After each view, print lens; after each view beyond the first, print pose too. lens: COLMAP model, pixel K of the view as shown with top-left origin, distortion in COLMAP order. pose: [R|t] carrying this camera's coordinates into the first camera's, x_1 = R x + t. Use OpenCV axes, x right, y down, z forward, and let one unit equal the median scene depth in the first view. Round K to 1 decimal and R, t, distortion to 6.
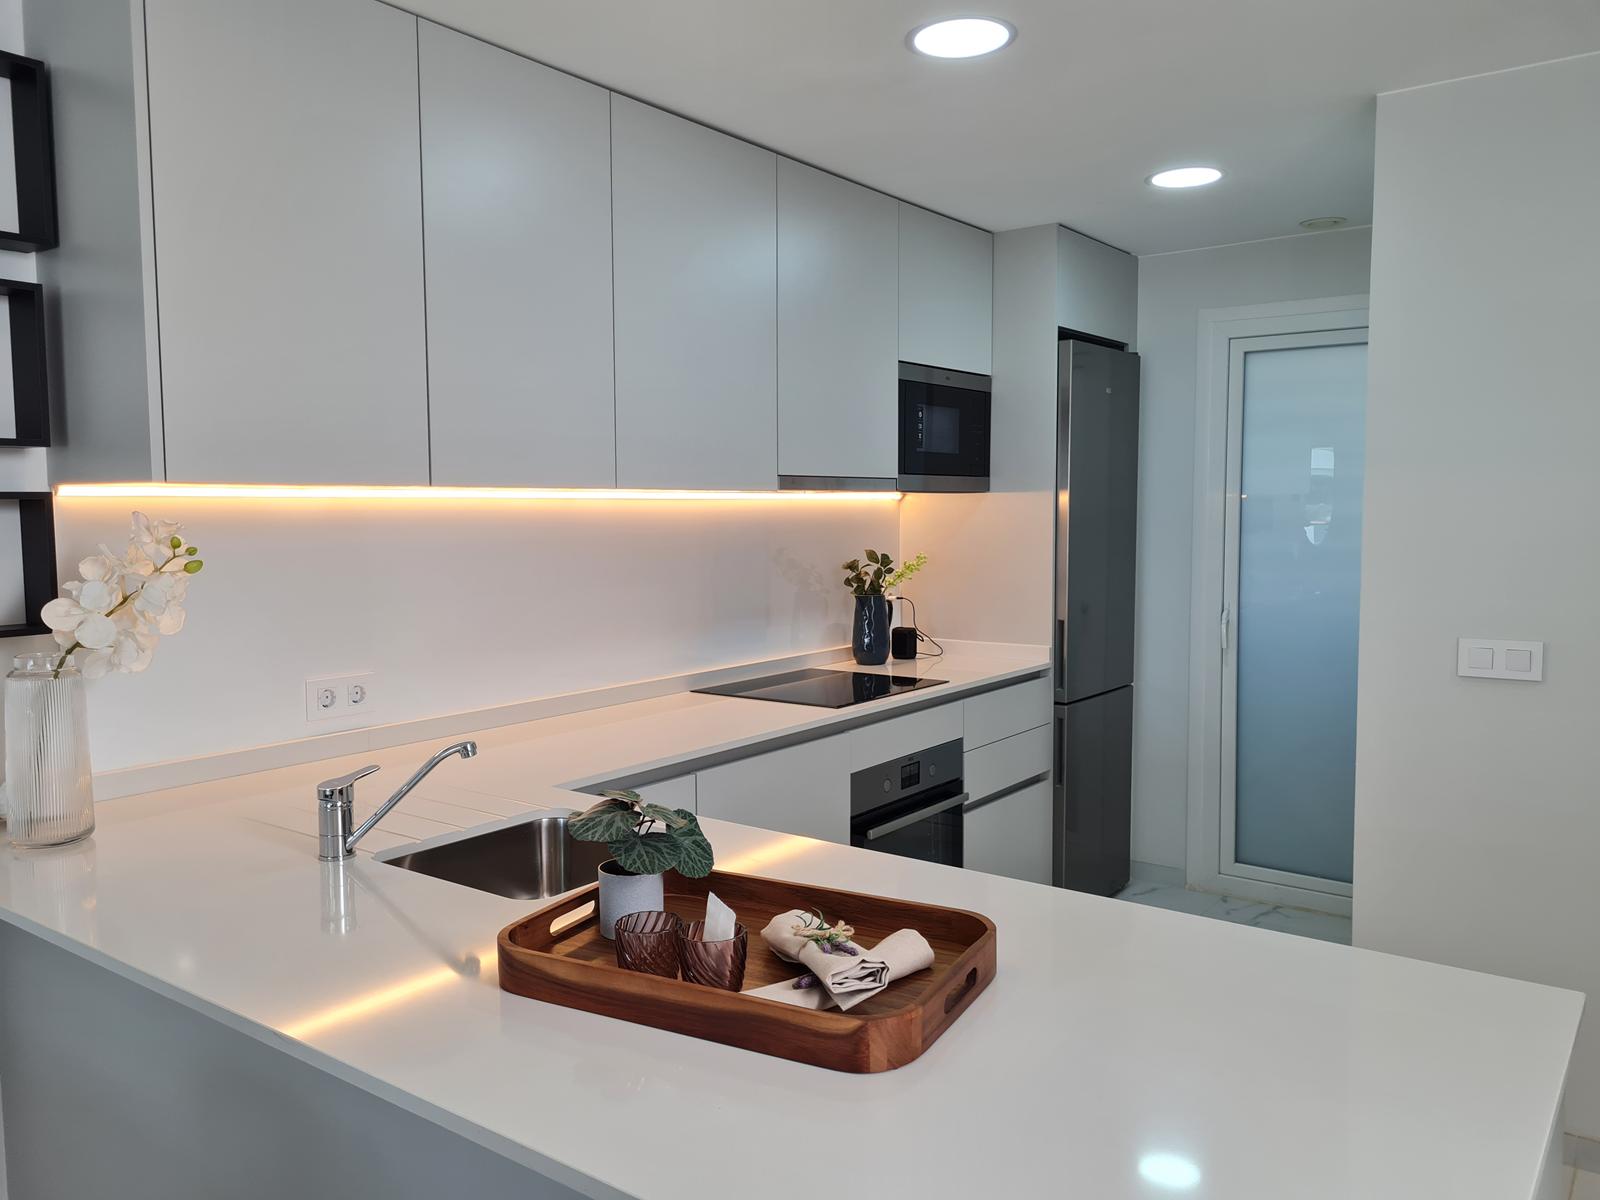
lens RADIAL K [[1221.4, 0, 801.2], [0, 1221.4, 597.3], [0, 0, 1]] dist [0.053645, -0.043049]
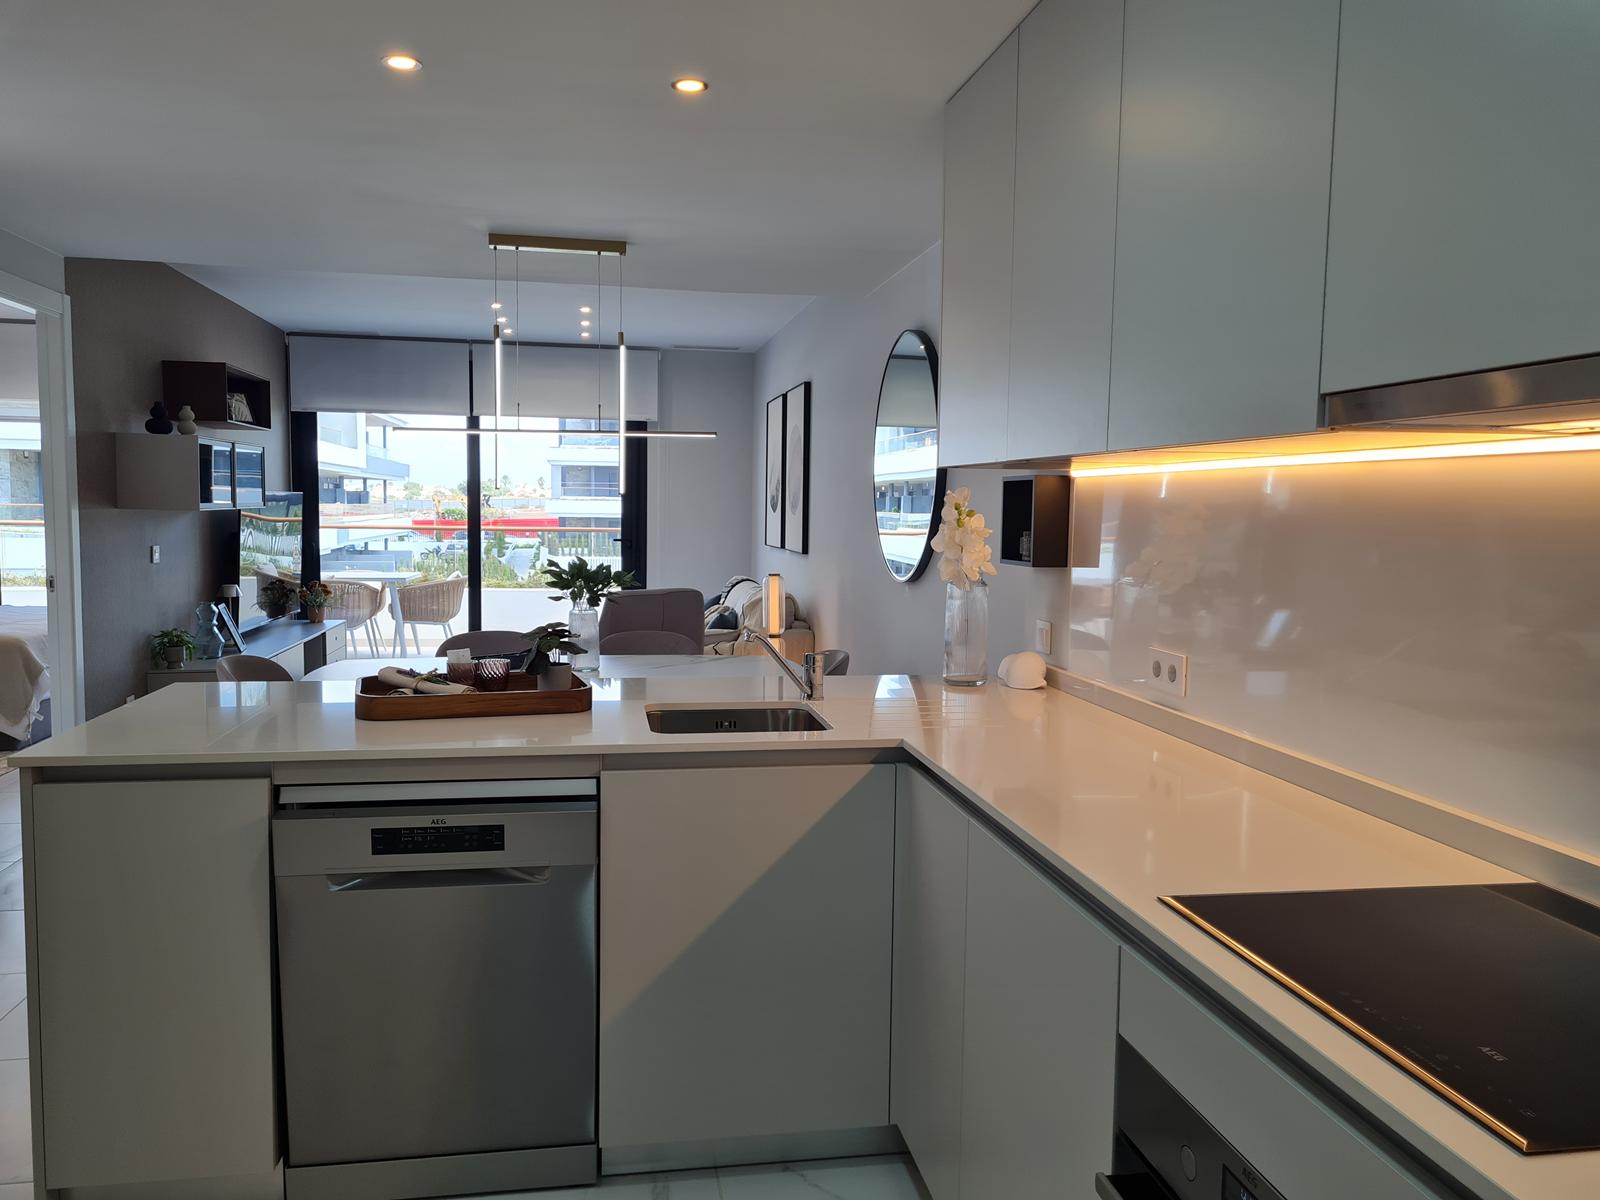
lens RADIAL K [[1221.4, 0, 799.5], [0, 1221.4, 603.7], [0, 0, 1]] dist [0.053645, -0.043049]
pose [[-0.692117, 0.059308, -0.719345, 0.466268], [-0.059790, 0.988482, 0.139025, -0.080384], [0.719305, 0.139232, -0.680599, 1.245565]]
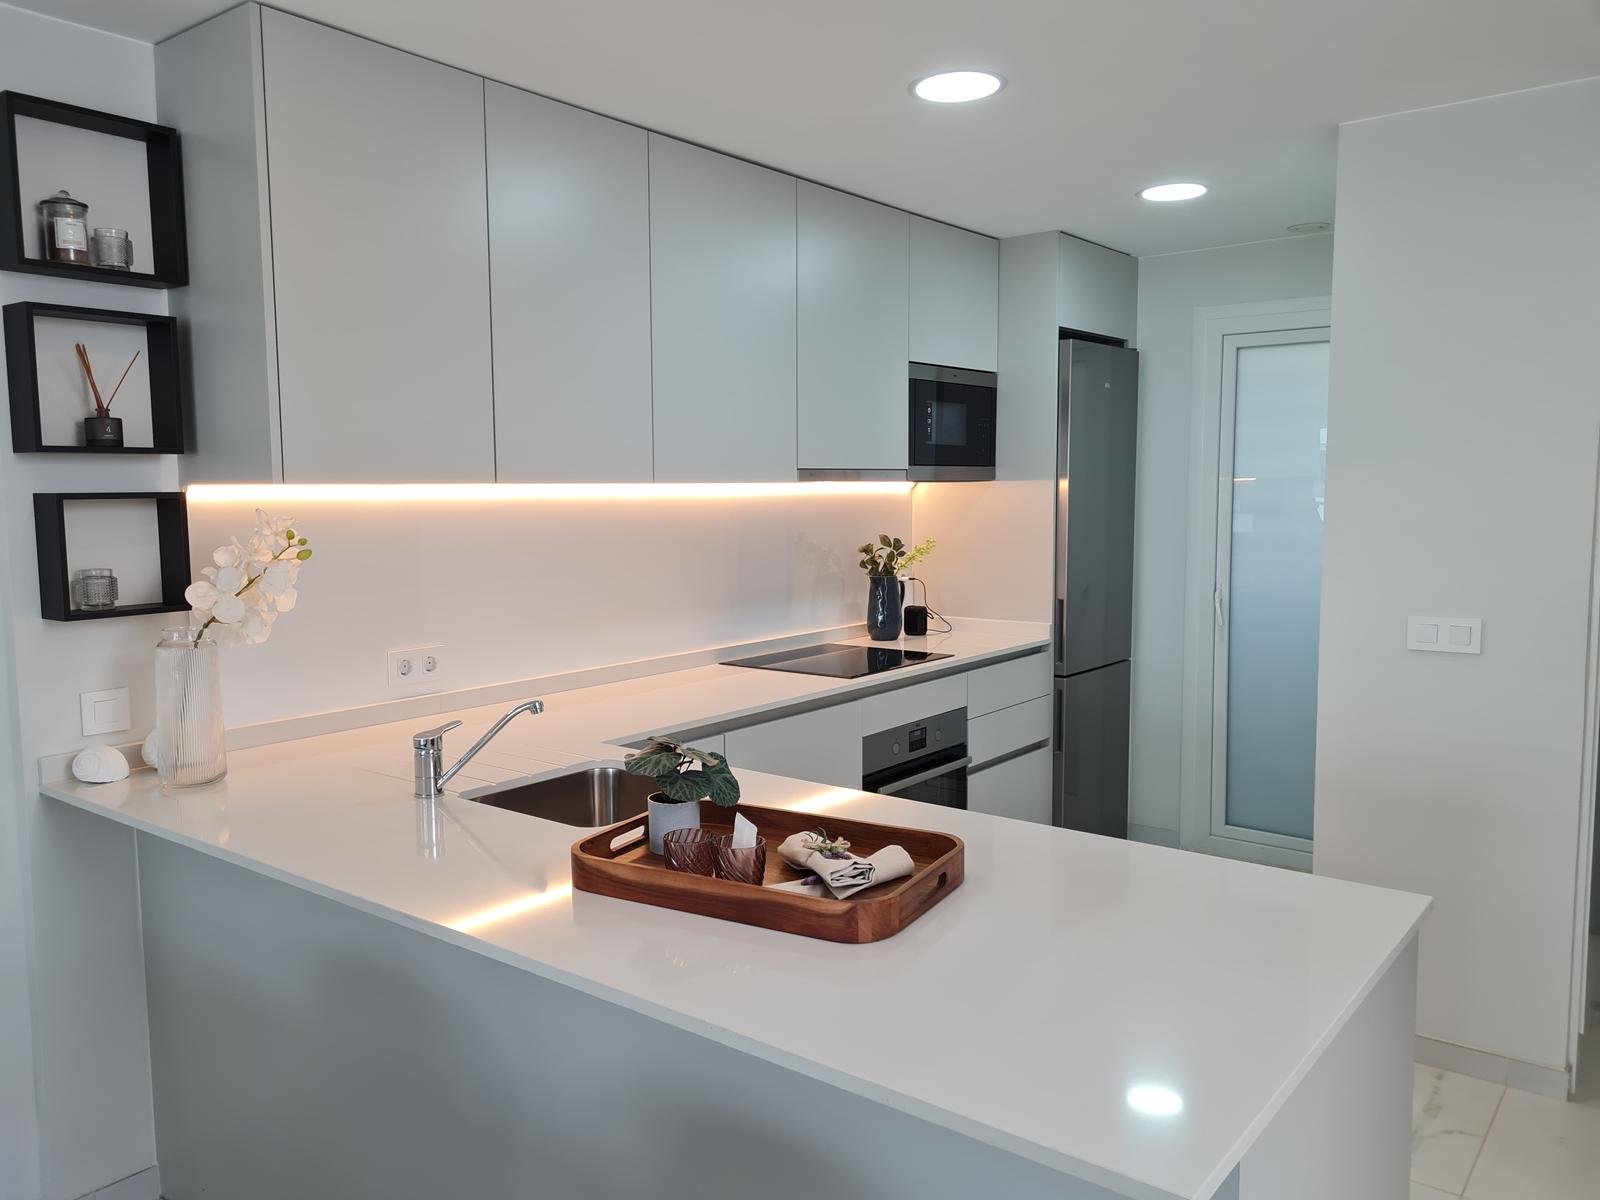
lens RADIAL K [[1221.4, 0, 791.7], [0, 1221.4, 600.9], [0, 0, 1]] dist [0.053645, -0.043049]
pose [[0.999579, 0.000228, -0.029015, 0.008312], [0.000374, 0.999785, 0.020731, -0.003205], [0.029013, -0.020733, 0.999364, -0.116093]]
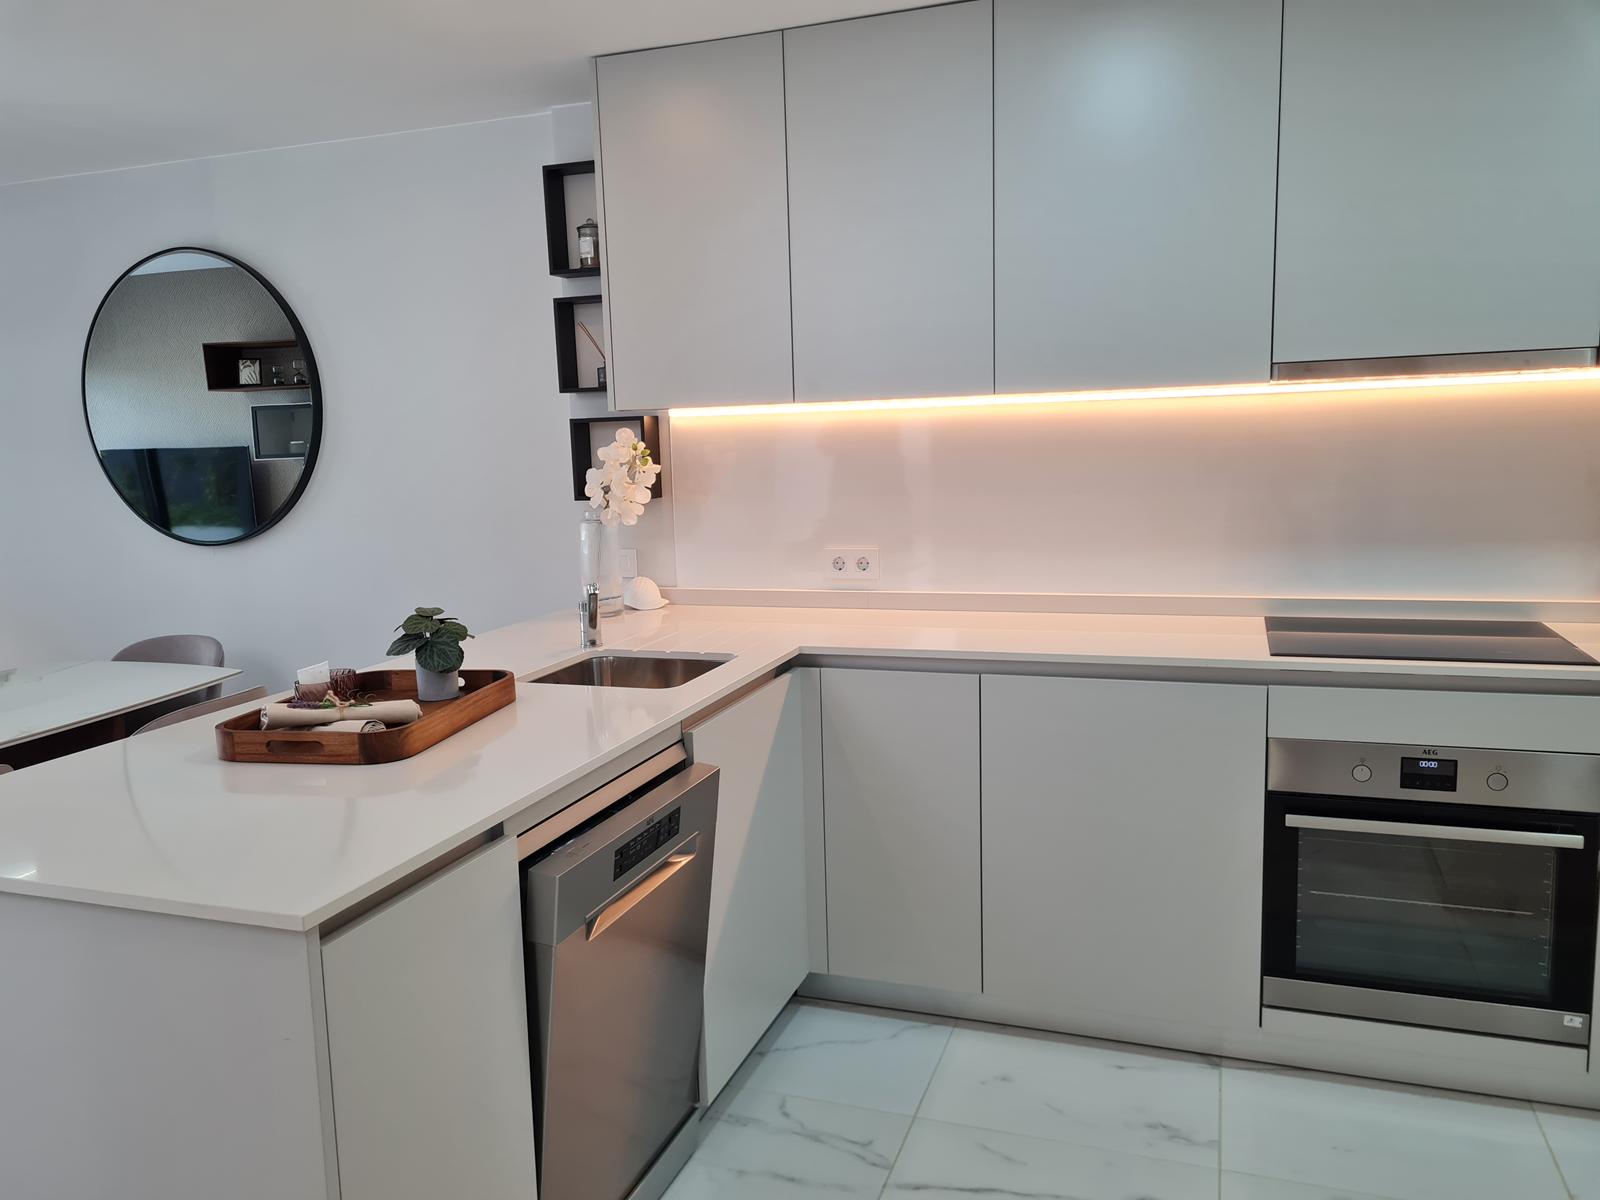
lens RADIAL K [[1221.4, 0, 791.7], [0, 1221.4, 592.1], [0, 0, 1]] dist [0.053645, -0.043049]
pose [[0.288707, 0.122992, -0.949485, 0.725458], [-0.039319, 0.992401, 0.116595, -0.033015], [0.956610, 0.003671, 0.291349, 0.479585]]
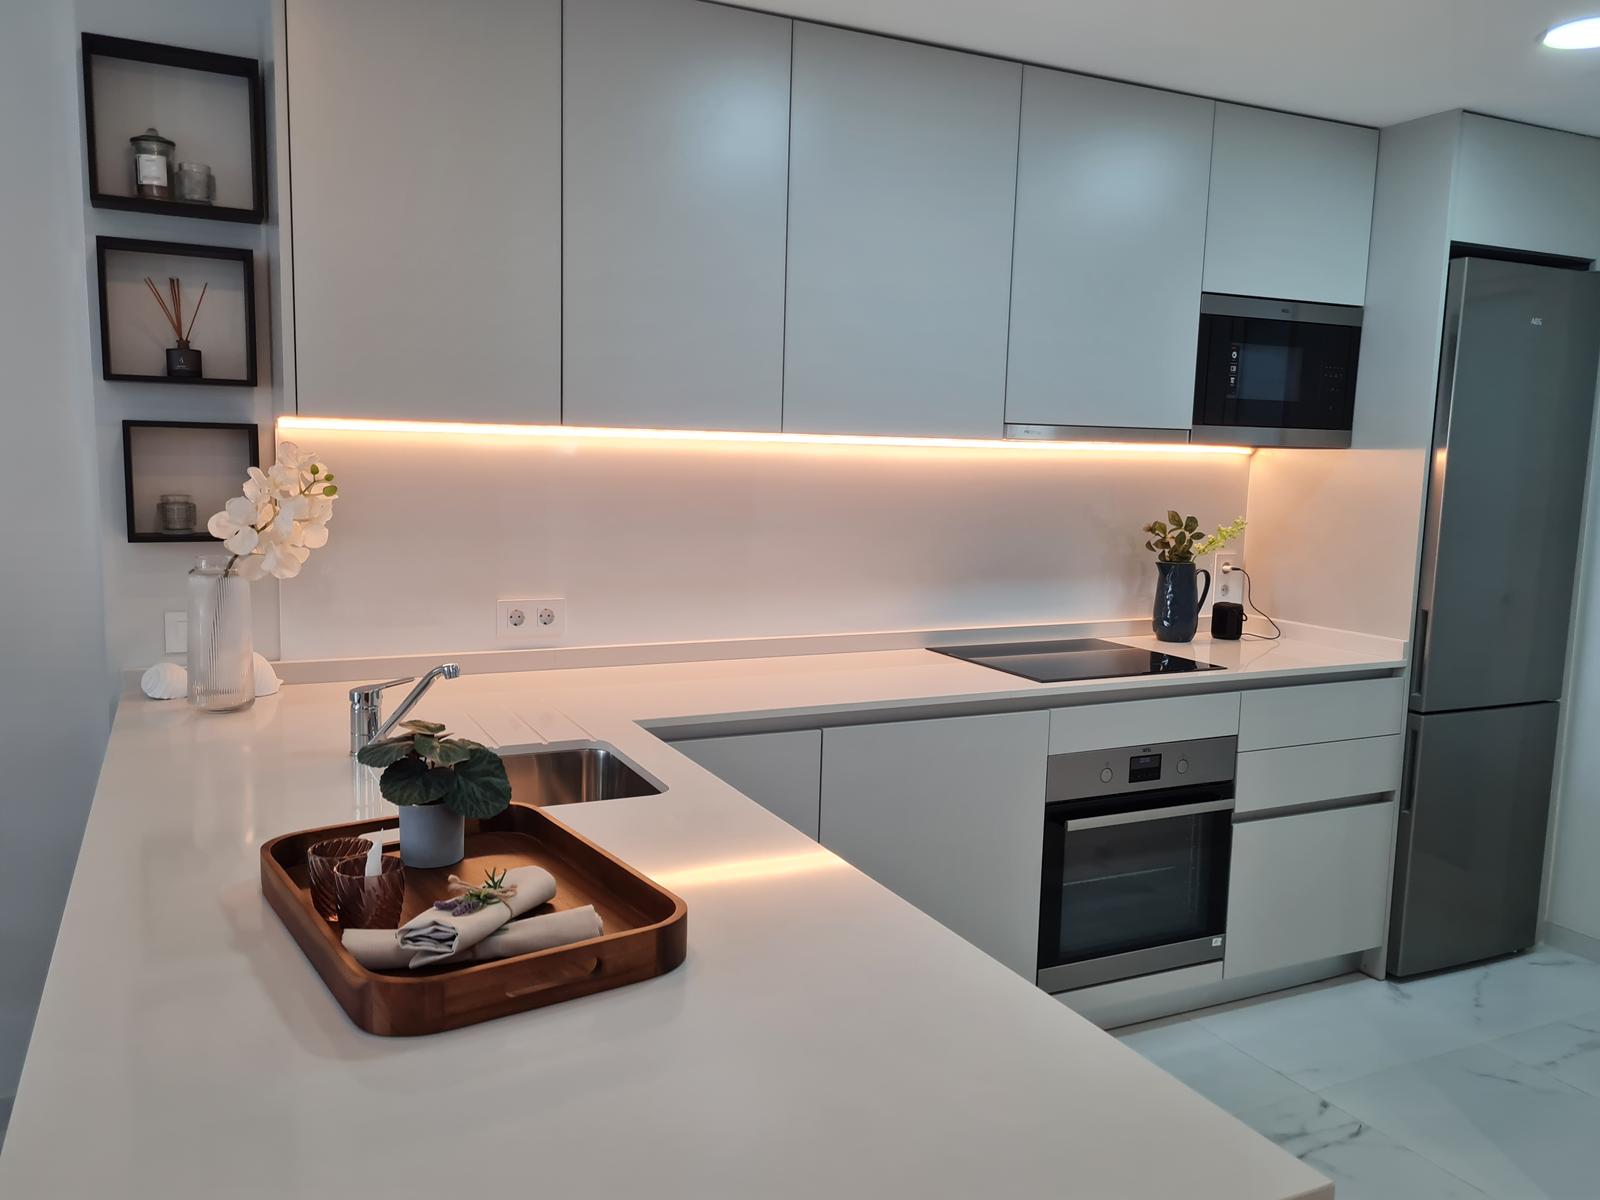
lens RADIAL K [[1221.4, 0, 789.3], [0, 1221.4, 602.2], [0, 0, 1]] dist [0.053645, -0.043049]
pose [[0.886122, 0.083011, -0.455957, 0.282667], [-0.063070, 0.996275, 0.058808, -0.010352], [0.459140, -0.023354, 0.888057, 0.112716]]
